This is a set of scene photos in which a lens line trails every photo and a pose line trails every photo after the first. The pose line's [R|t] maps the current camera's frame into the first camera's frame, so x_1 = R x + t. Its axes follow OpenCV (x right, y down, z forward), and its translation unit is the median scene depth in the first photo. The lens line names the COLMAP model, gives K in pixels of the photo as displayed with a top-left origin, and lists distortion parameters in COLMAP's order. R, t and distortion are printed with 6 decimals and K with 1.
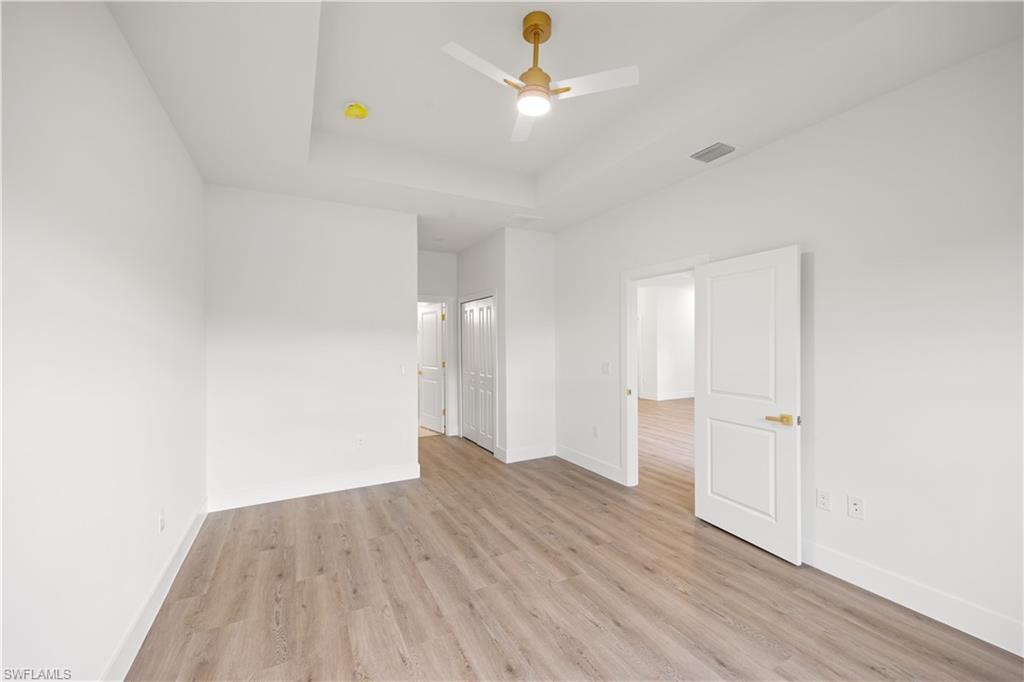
lens RADIAL K [[410.3, 0, 506.3], [0, 410.3, 343.6], [0, 0, 1]] dist [0.007920, -0.000186]
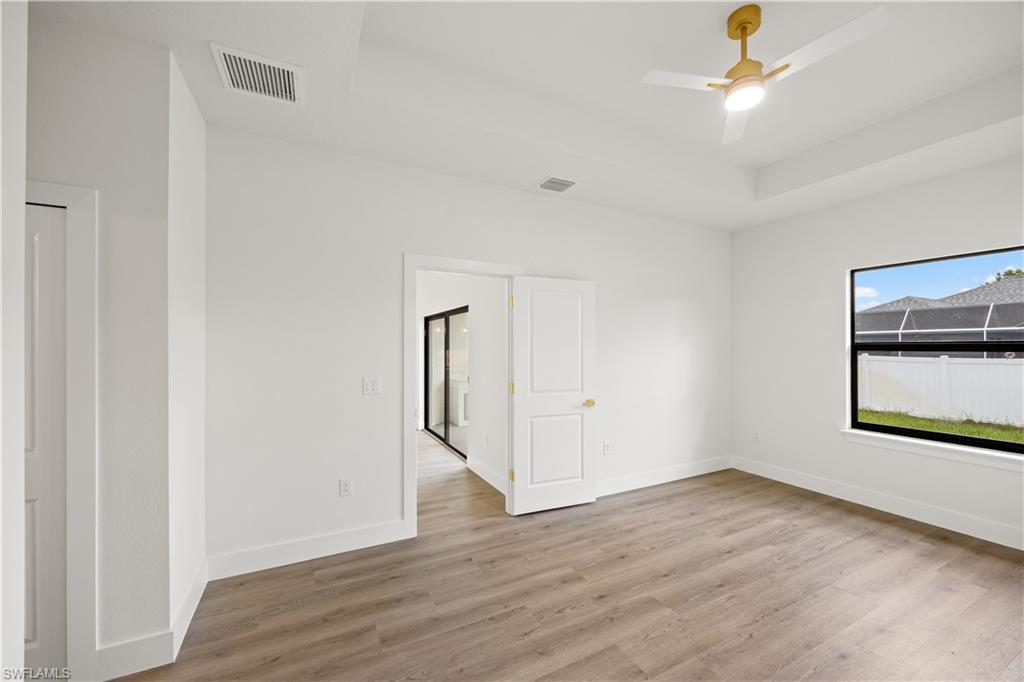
lens RADIAL K [[410.3, 0, 504.0], [0, 410.3, 345.4], [0, 0, 1]] dist [0.007920, -0.000186]
pose [[-0.008208, 0.009621, 0.999920, -0.657687], [0.000702, 0.999954, -0.009615, 0.000202], [-0.999966, 0.000623, -0.008214, 1.171769]]
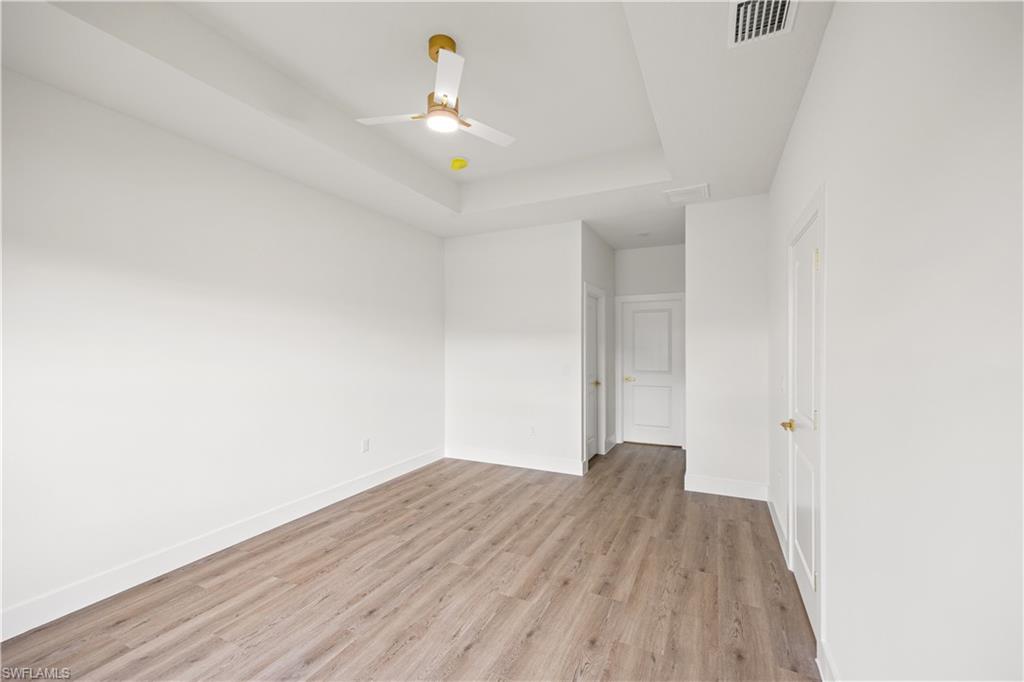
lens RADIAL K [[410.3, 0, 506.0], [0, 410.3, 341.2], [0, 0, 1]] dist [0.007920, -0.000186]
pose [[0.594266, -0.002288, -0.804266, 0.765405], [-0.003596, 0.999978, -0.005502, -0.002573], [0.804261, 0.006162, 0.594244, 0.369546]]
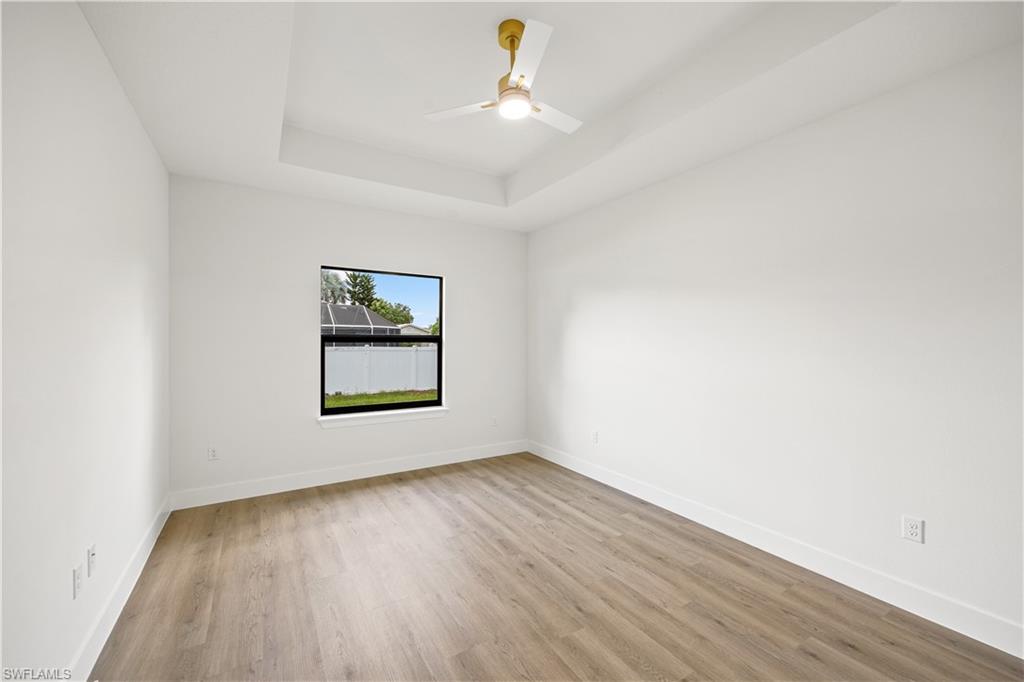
lens RADIAL K [[410.3, 0, 533.4], [0, 410.3, 340.8], [0, 0, 1]] dist [0.007920, -0.000186]
pose [[-0.992104, 0.004030, -0.125350, 0.111471], [0.003617, 0.999987, 0.003522, -0.002970], [0.125362, 0.003041, -0.992106, 1.519650]]
